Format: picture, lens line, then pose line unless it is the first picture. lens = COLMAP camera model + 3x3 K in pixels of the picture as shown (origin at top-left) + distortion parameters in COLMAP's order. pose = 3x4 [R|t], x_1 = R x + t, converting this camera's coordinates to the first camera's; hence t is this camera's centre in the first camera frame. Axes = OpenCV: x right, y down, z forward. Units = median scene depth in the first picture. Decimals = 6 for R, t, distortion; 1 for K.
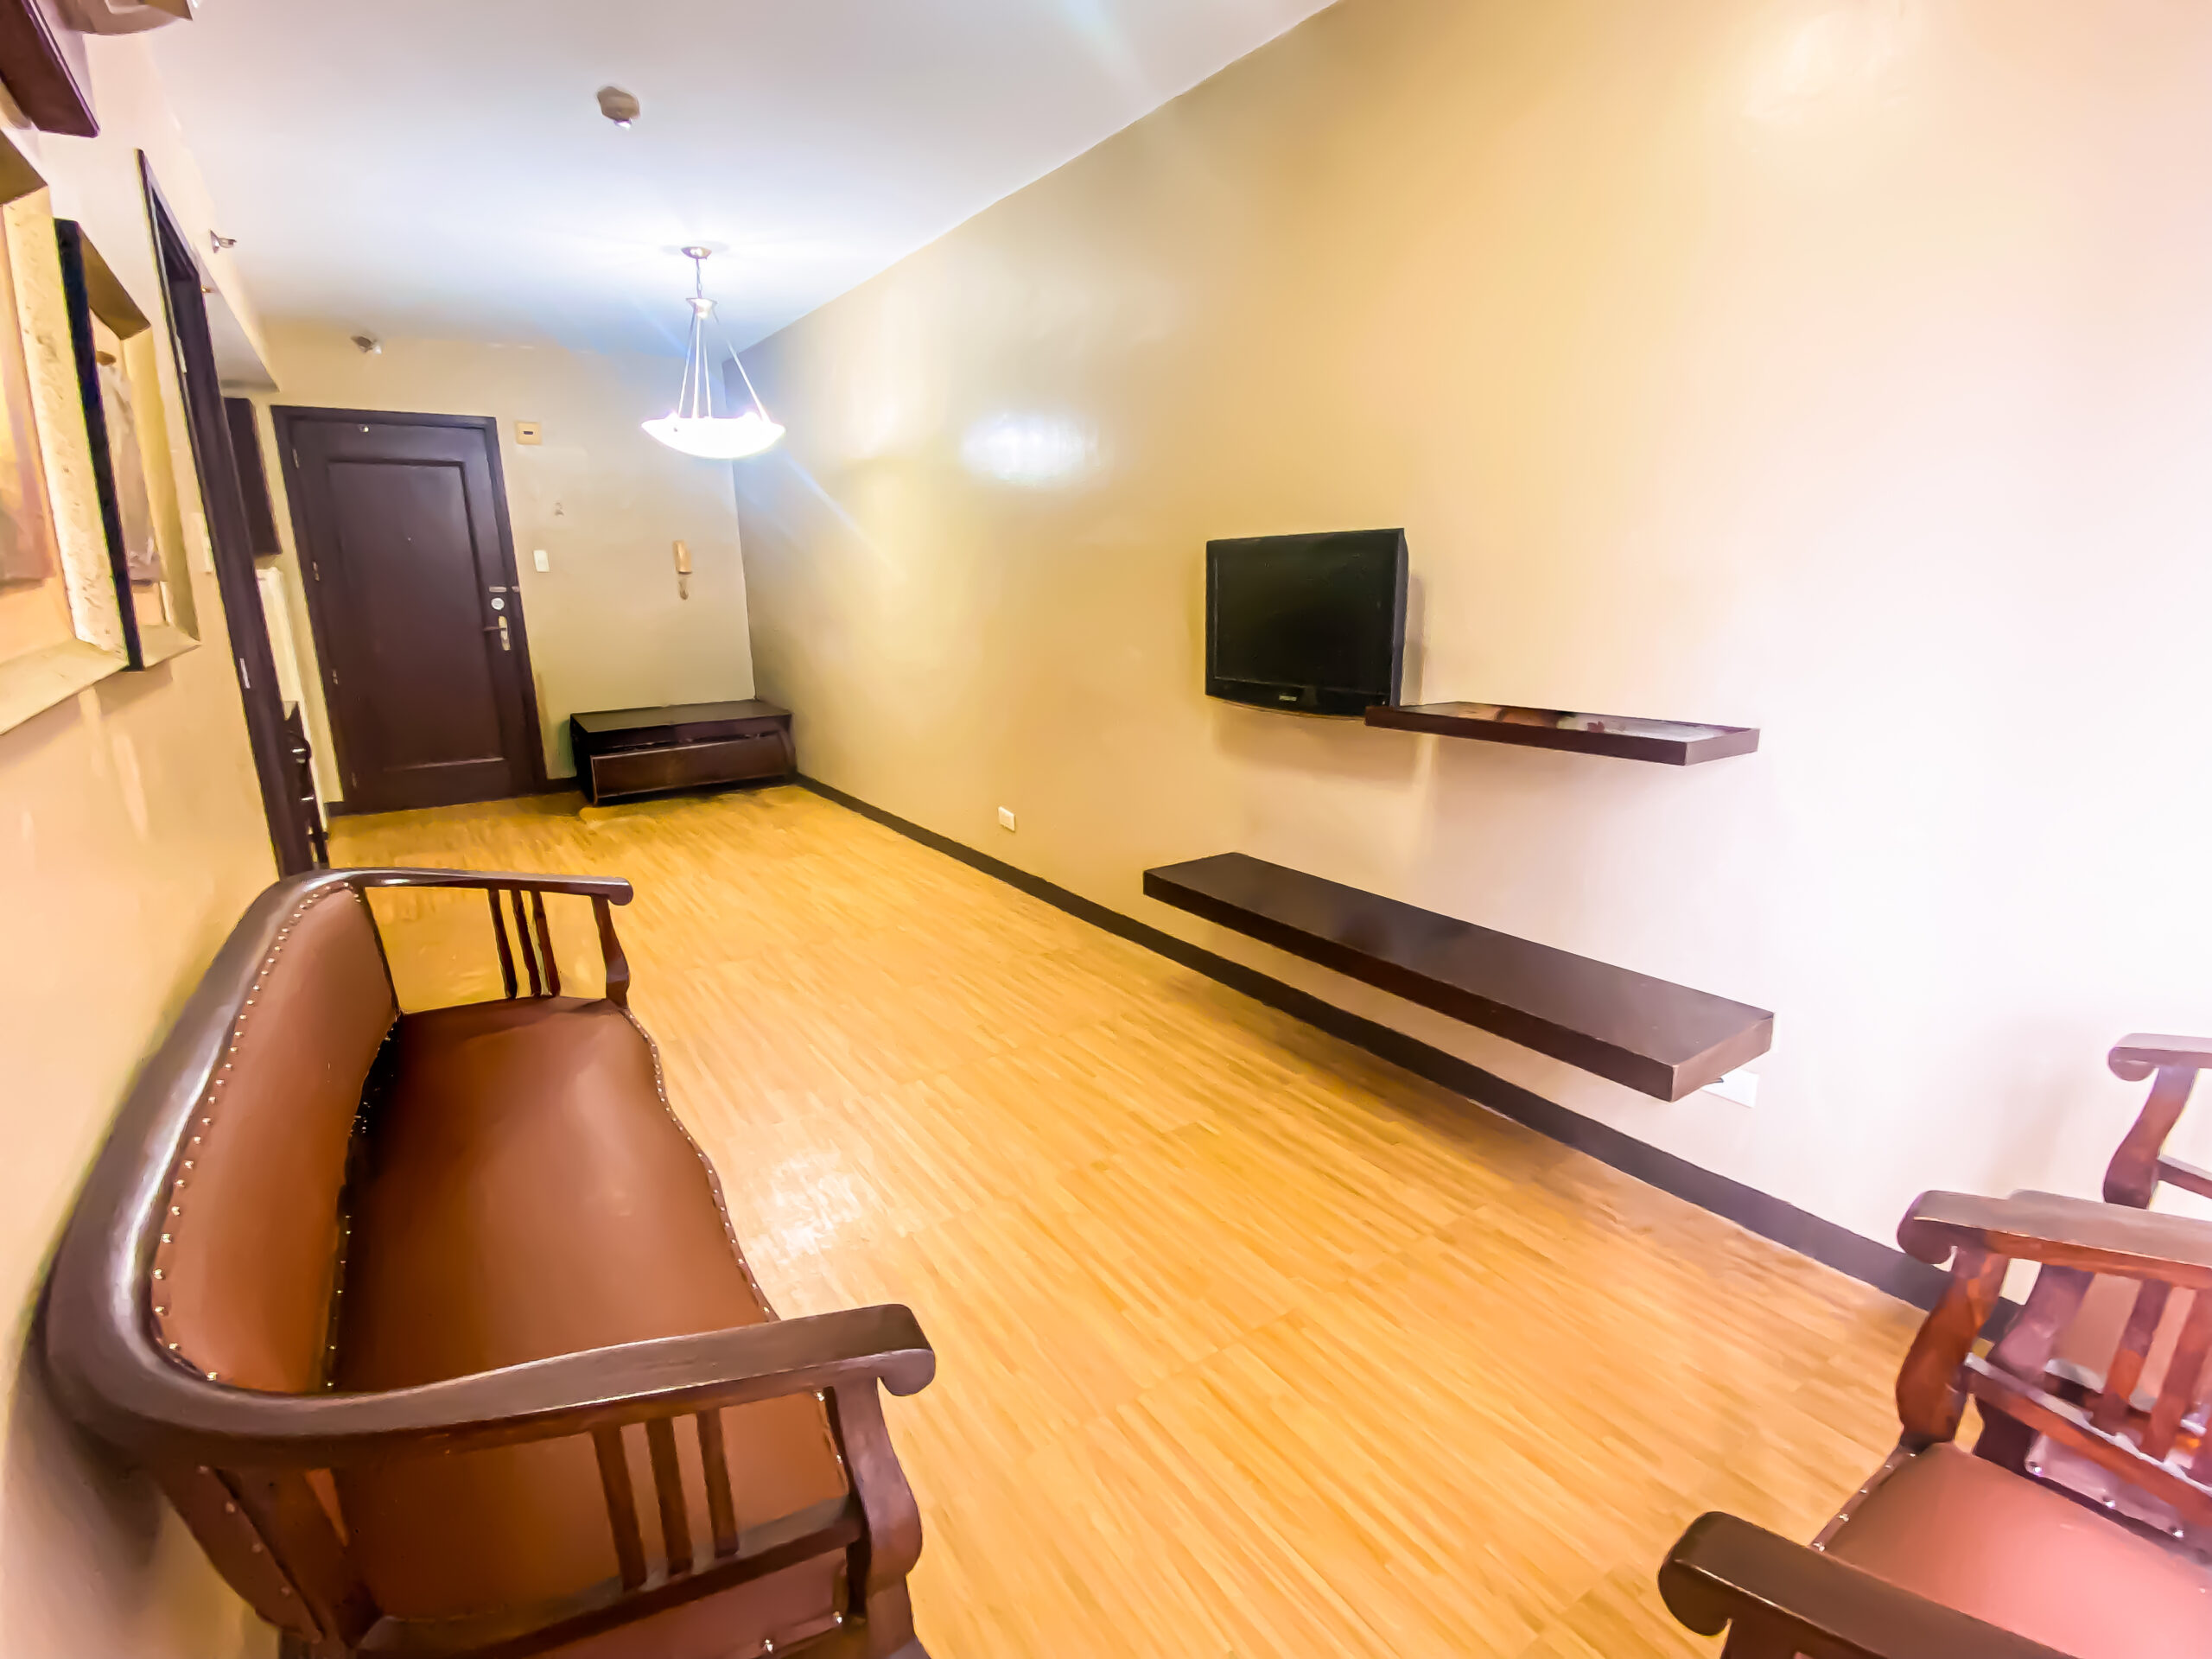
lens RADIAL K [[1035.0, 0, 1100.8], [0, 1035.0, 836.4], [0, 0, 1]] dist [-0.026555, 0.000181]
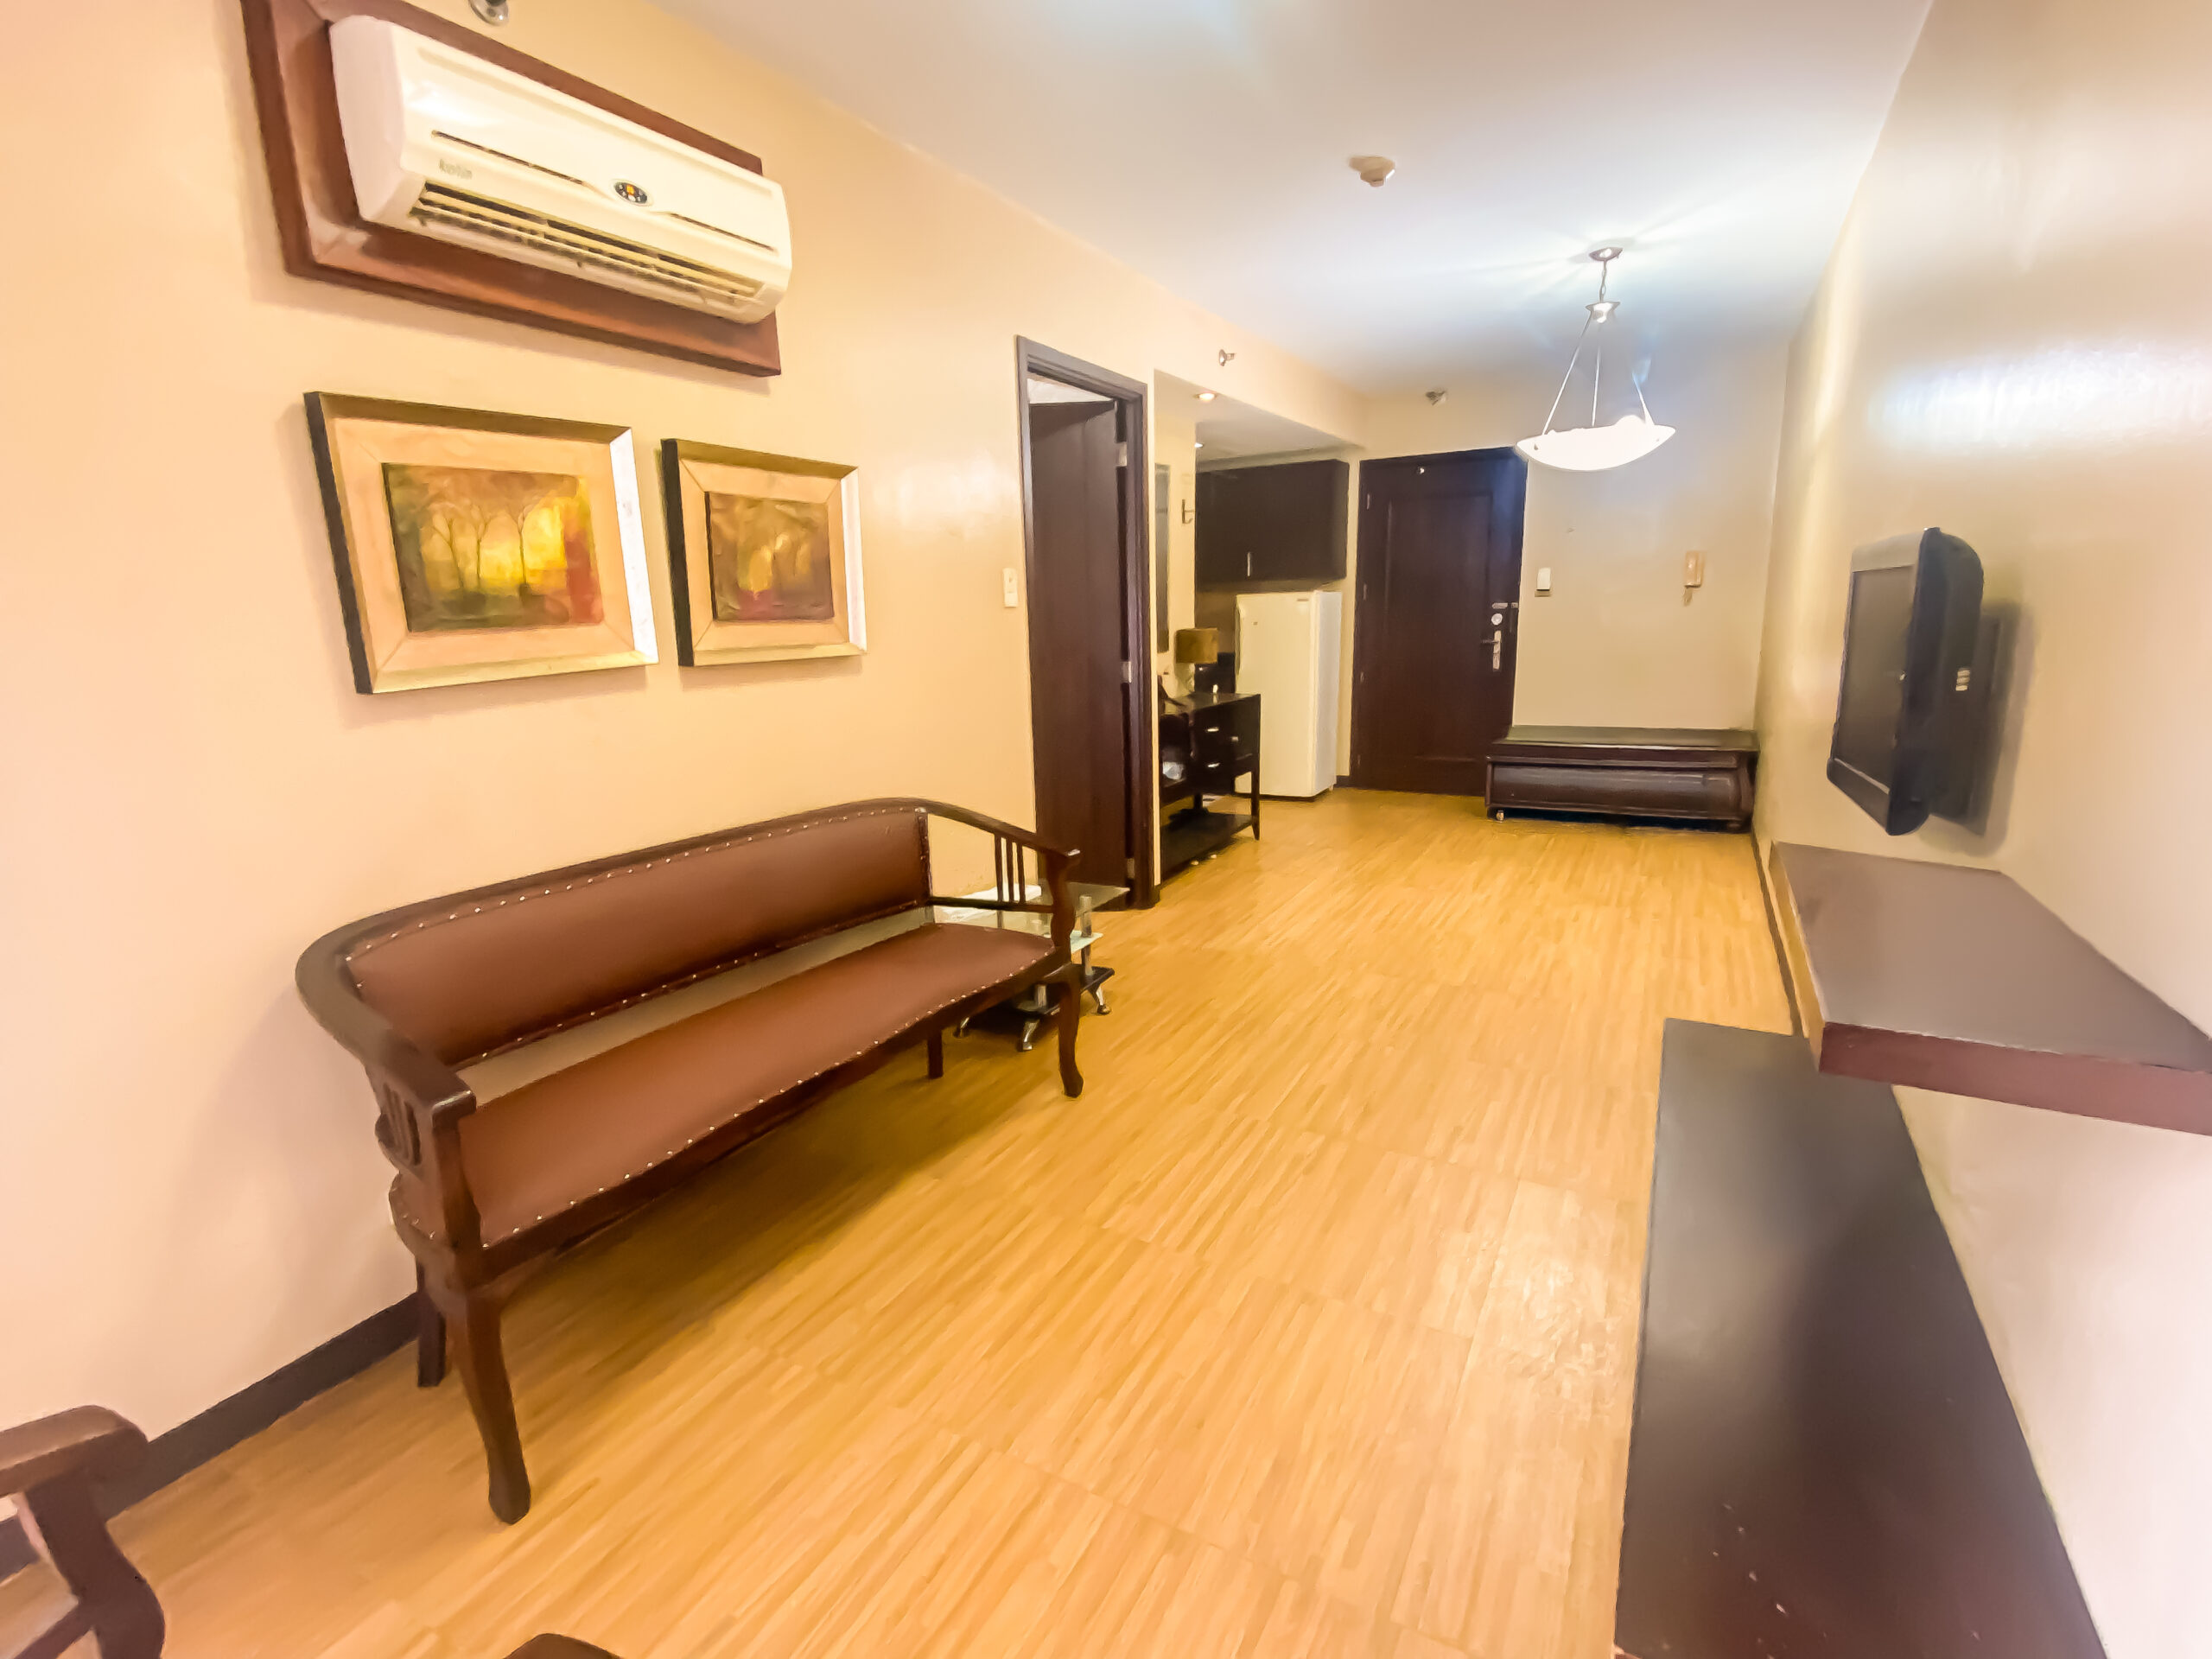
lens RADIAL K [[1035.0, 0, 1100.8], [0, 1035.0, 836.4], [0, 0, 1]] dist [-0.026555, 0.000181]
pose [[0.445482, 0.190408, -0.874809, 0.319230], [-0.197211, 0.973992, 0.111570, -0.060446], [0.873300, 0.122820, 0.471446, 0.213252]]
